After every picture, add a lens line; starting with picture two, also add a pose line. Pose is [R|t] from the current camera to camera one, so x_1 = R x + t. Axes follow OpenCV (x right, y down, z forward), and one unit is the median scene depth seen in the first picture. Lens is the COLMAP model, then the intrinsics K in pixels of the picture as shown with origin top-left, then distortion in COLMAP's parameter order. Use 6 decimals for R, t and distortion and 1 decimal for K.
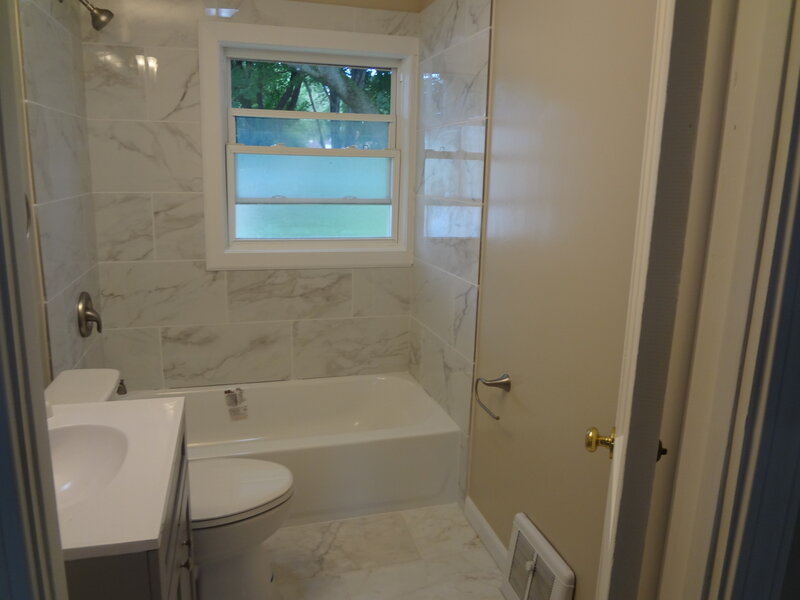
lens RADIAL K [[598.3, 0, 395.5], [0, 598.3, 297.9], [0, 0, 1]] dist [-0.050083, 0.009126]
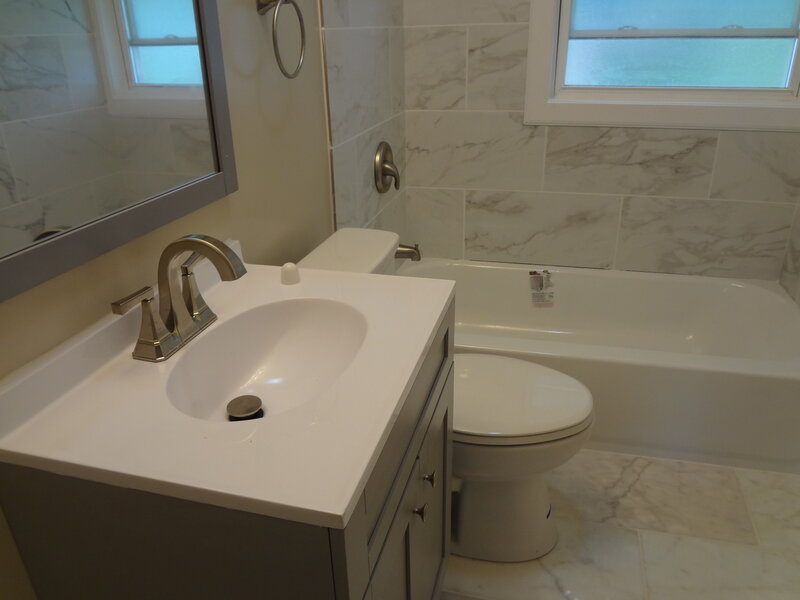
lens RADIAL K [[598.3, 0, 395.5], [0, 598.3, 297.9], [0, 0, 1]] dist [-0.050083, 0.009126]
pose [[0.857324, 0.166803, -0.487003, -0.030099], [-0.061768, 0.972545, 0.224368, 0.013435], [0.511058, -0.162275, 0.844089, 0.178863]]
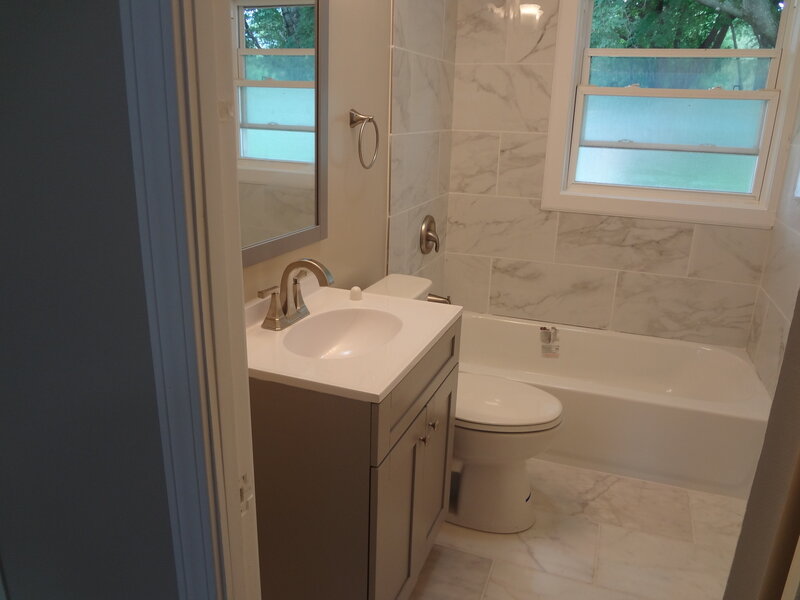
lens RADIAL K [[598.3, 0, 395.5], [0, 598.3, 297.9], [0, 0, 1]] dist [-0.050083, 0.009126]
pose [[0.801959, 0.174259, -0.571398, 0.101092], [-0.131938, 0.984555, 0.115084, 0.019789], [0.582627, -0.016904, 0.812564, 0.001770]]
